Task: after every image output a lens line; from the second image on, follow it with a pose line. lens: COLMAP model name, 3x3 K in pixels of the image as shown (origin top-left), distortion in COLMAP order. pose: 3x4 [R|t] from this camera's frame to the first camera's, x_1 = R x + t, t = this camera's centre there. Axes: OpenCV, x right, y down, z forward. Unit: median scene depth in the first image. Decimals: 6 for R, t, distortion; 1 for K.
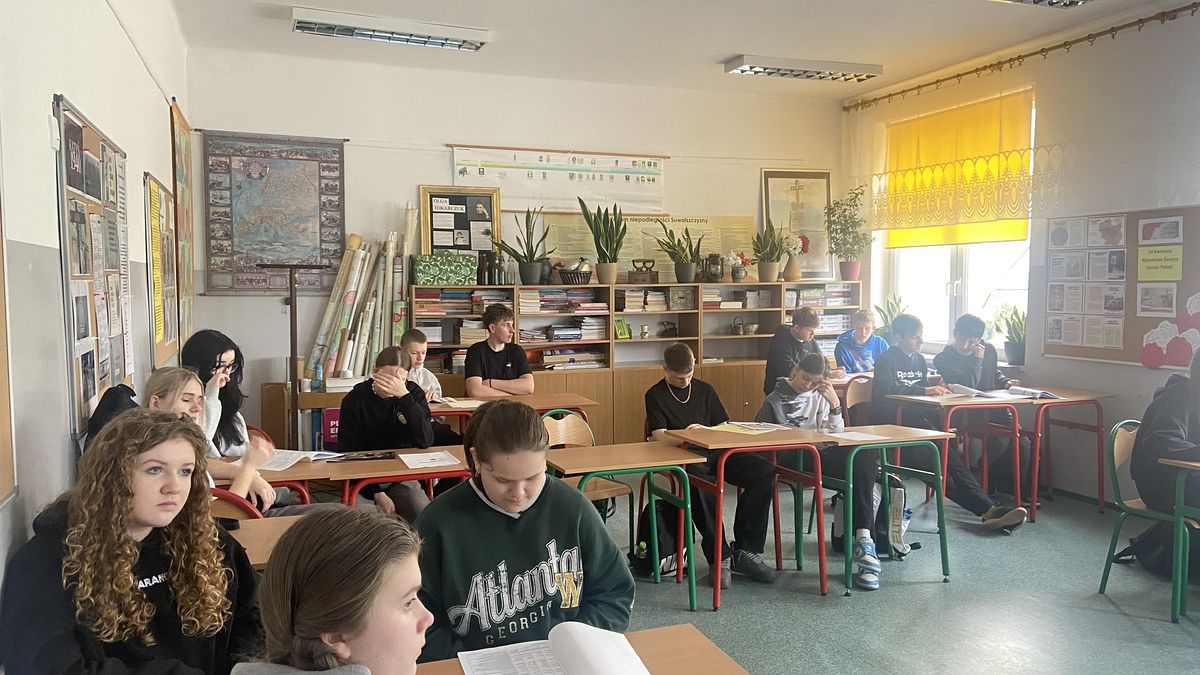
lens RADIAL K [[893.9, 0, 596.0], [0, 893.9, 335.3], [0, 0, 1]] dist [0.104928, -0.120724]
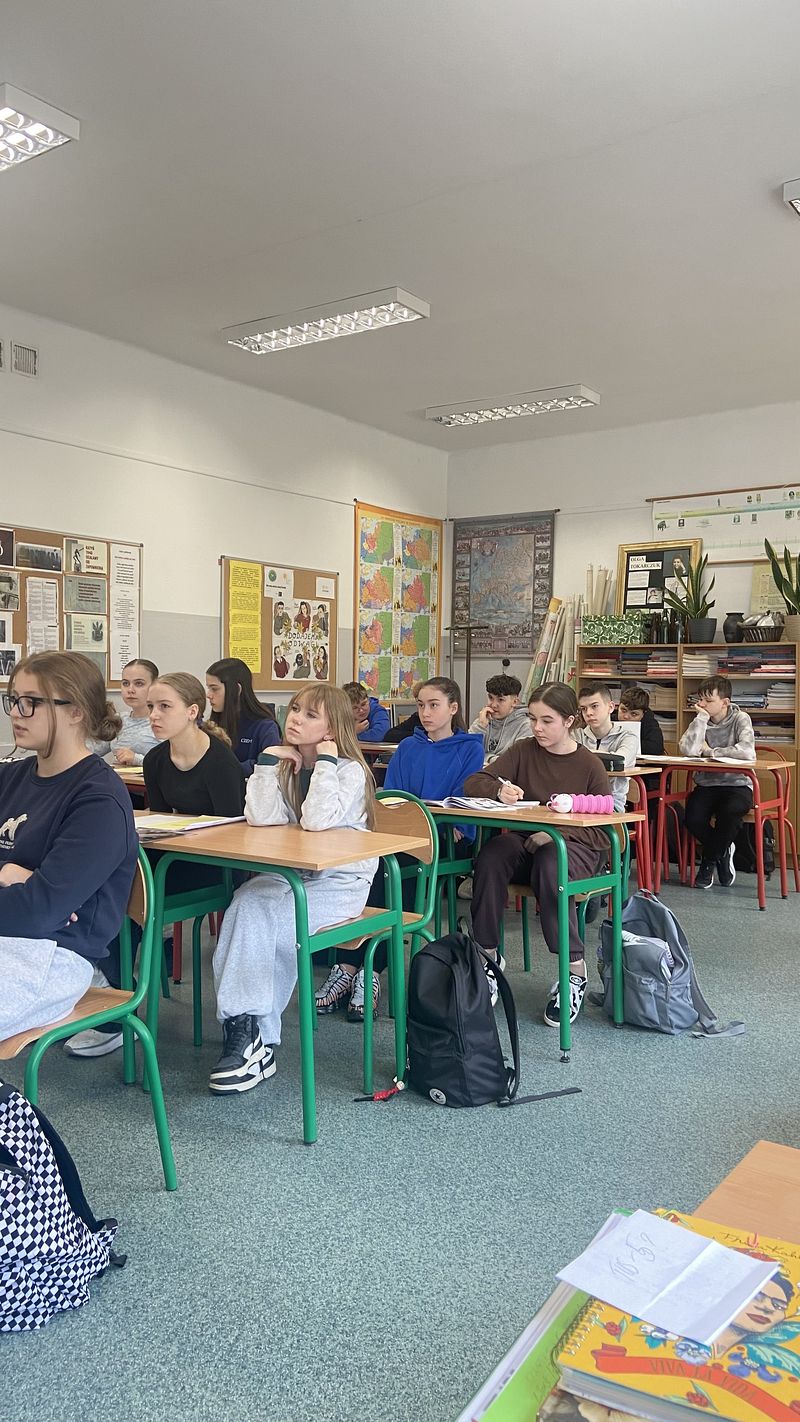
lens RADIAL K [[1059.2, 0, 410.5], [0, 1059.2, 698.2], [0, 0, 1]] dist [0.104928, -0.120724]
pose [[0.556356, 0.018530, -0.830737, 0.639748], [-0.067181, 0.997482, -0.022742, 0.040808], [0.828224, 0.068463, 0.556200, 0.175288]]
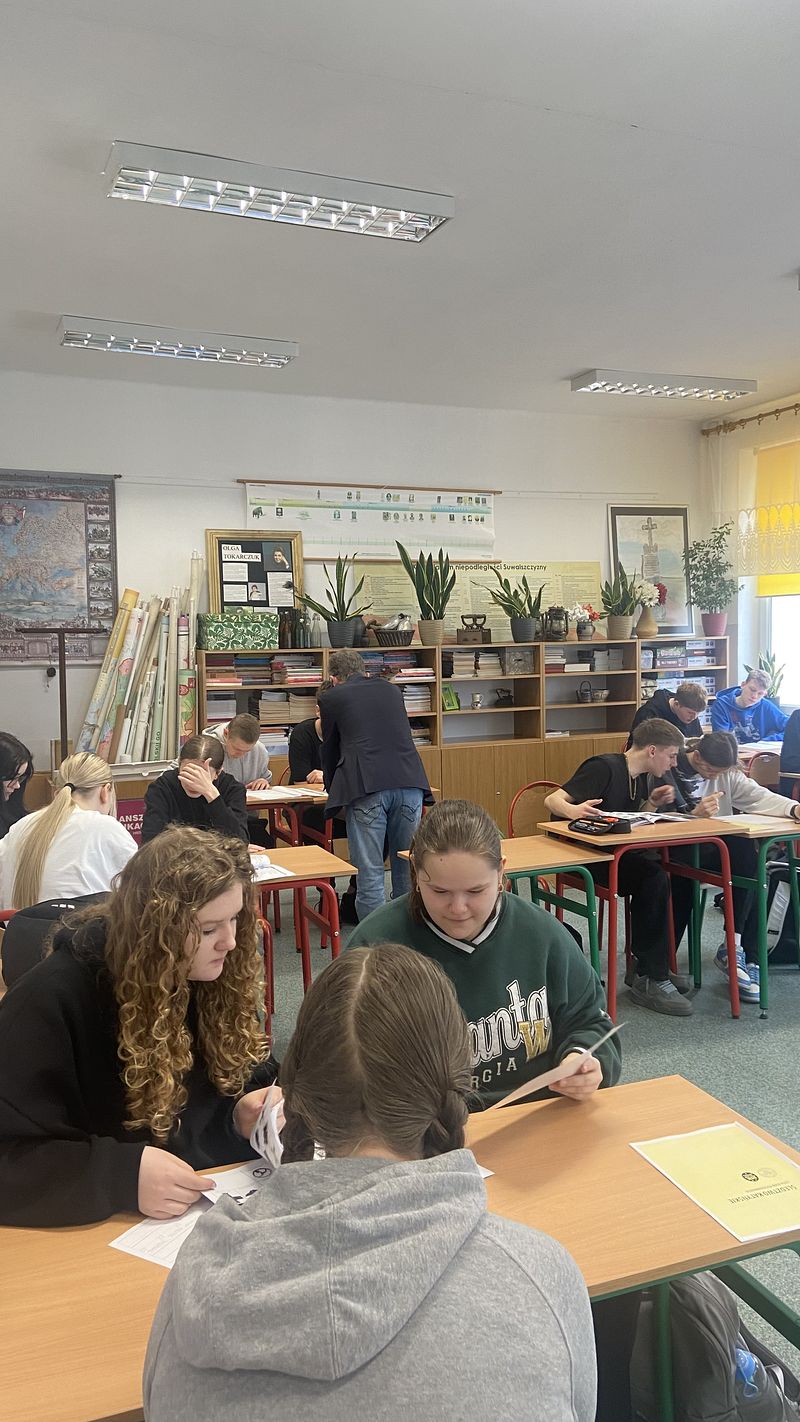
lens RADIAL K [[1059.2, 0, 401.1], [0, 1059.2, 698.5], [0, 0, 1]] dist [0.104928, -0.120724]
pose [[0.999326, -0.016346, 0.032856, -0.050890], [0.016385, 0.999865, -0.000909, -0.007345], [-0.032837, 0.001447, 0.999460, 0.013457]]
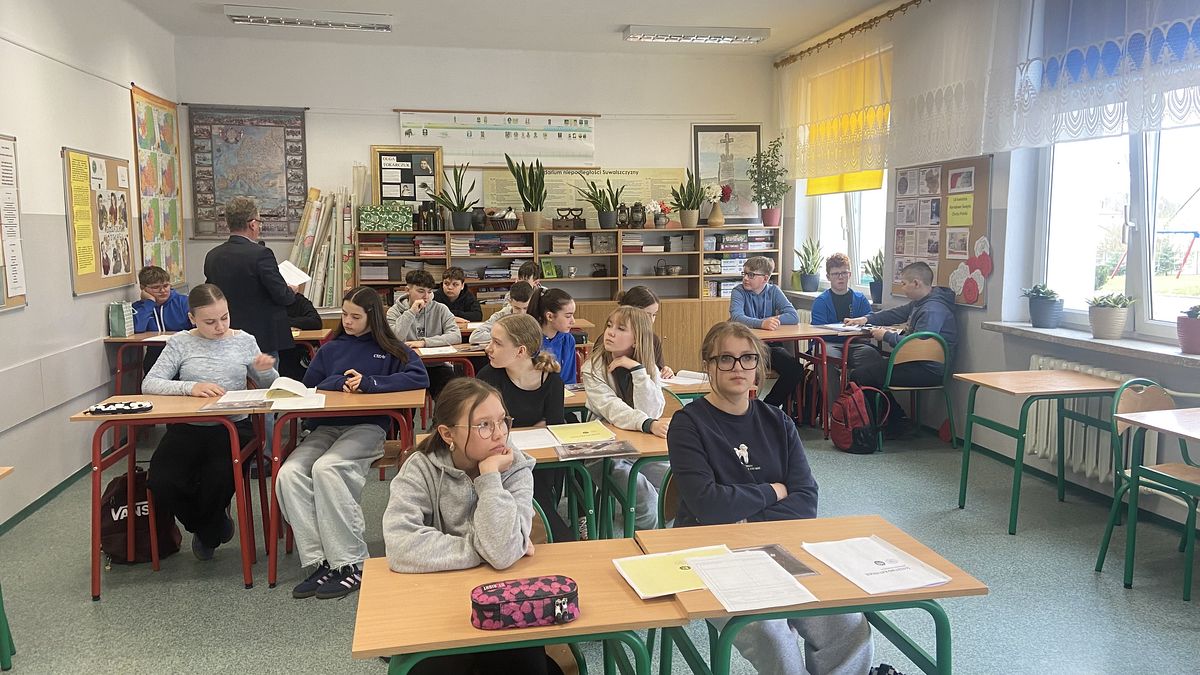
lens RADIAL K [[893.9, 0, 602.4], [0, 893.9, 326.7], [0, 0, 1]] dist [0.104928, -0.120724]
pose [[0.986638, 0.015162, -0.162221, 0.294411], [-0.006810, 0.998628, 0.051917, 0.006186], [0.162786, -0.050119, 0.985388, -0.122451]]
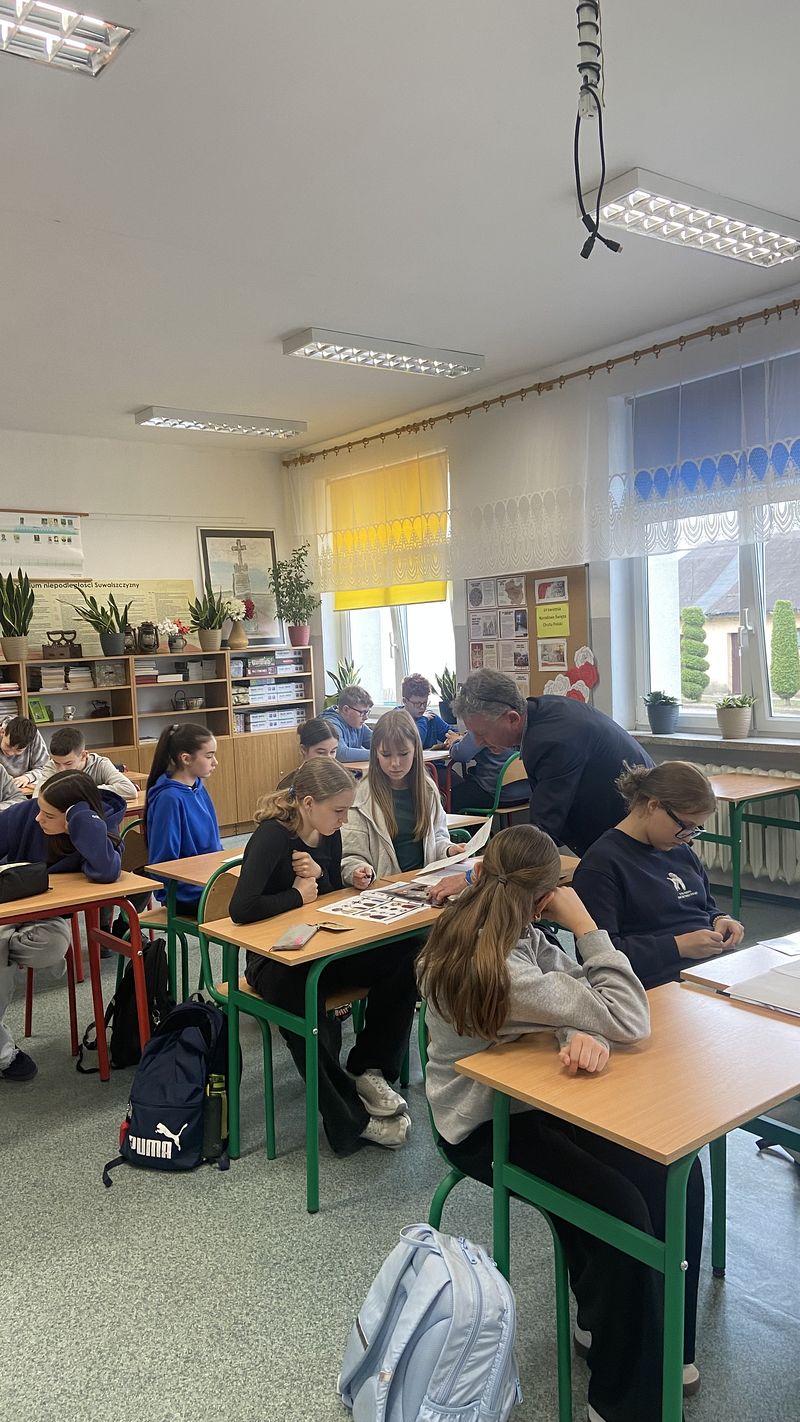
lens RADIAL K [[1059.2, 0, 411.4], [0, 1059.2, 703.9], [0, 0, 1]] dist [0.104928, -0.120724]
pose [[0.953491, -0.056574, 0.296064, 0.069129], [0.058820, 0.998268, 0.001324, 0.005540], [-0.295626, 0.016152, 0.955167, -0.106028]]
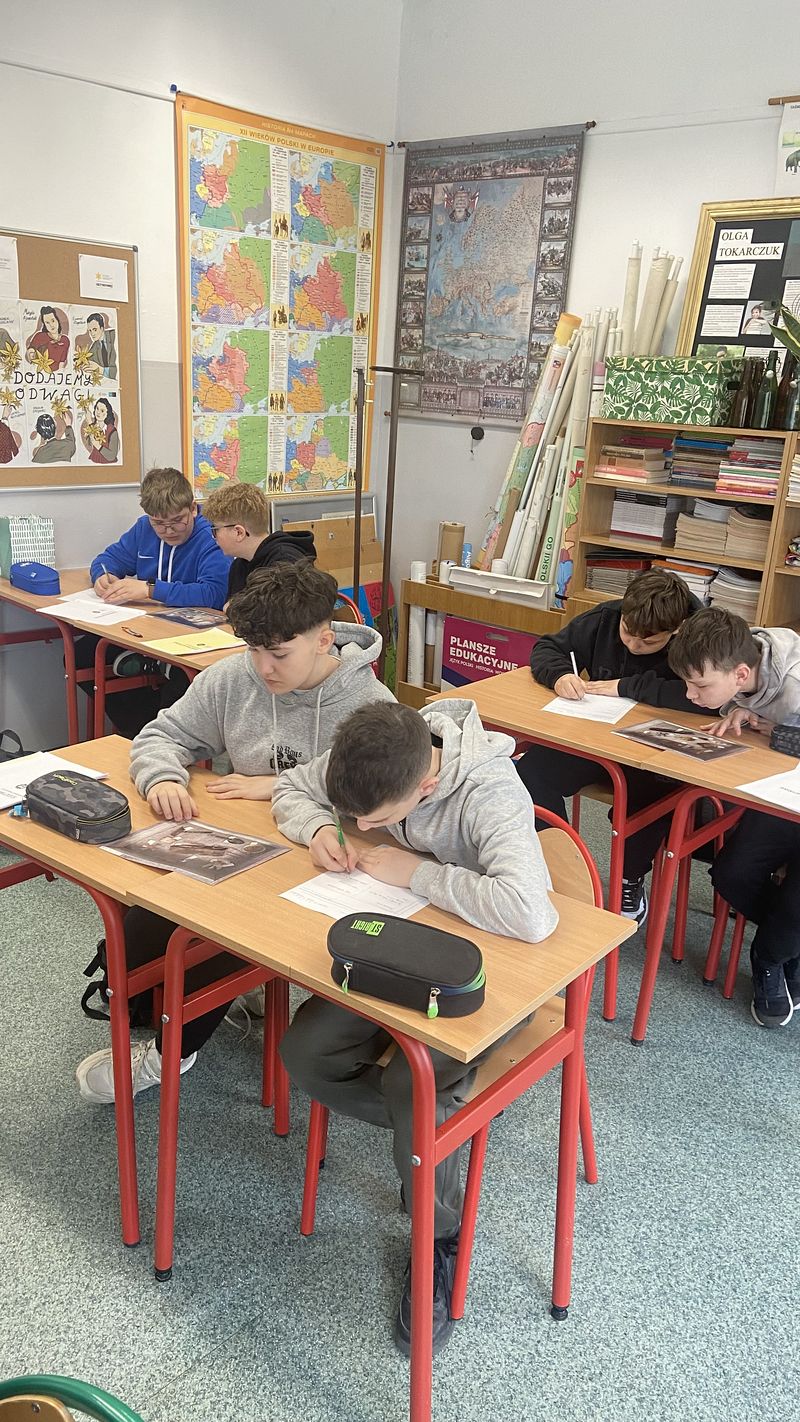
lens RADIAL K [[1059.2, 0, 399.5], [0, 1059.2, 721.5], [0, 0, 1]] dist [0.104928, -0.120724]
pose [[0.461660, 0.299702, -0.834895, 0.293565], [-0.110115, 0.953279, 0.281309, -0.046983], [0.880196, -0.037935, 0.473092, 0.567019]]
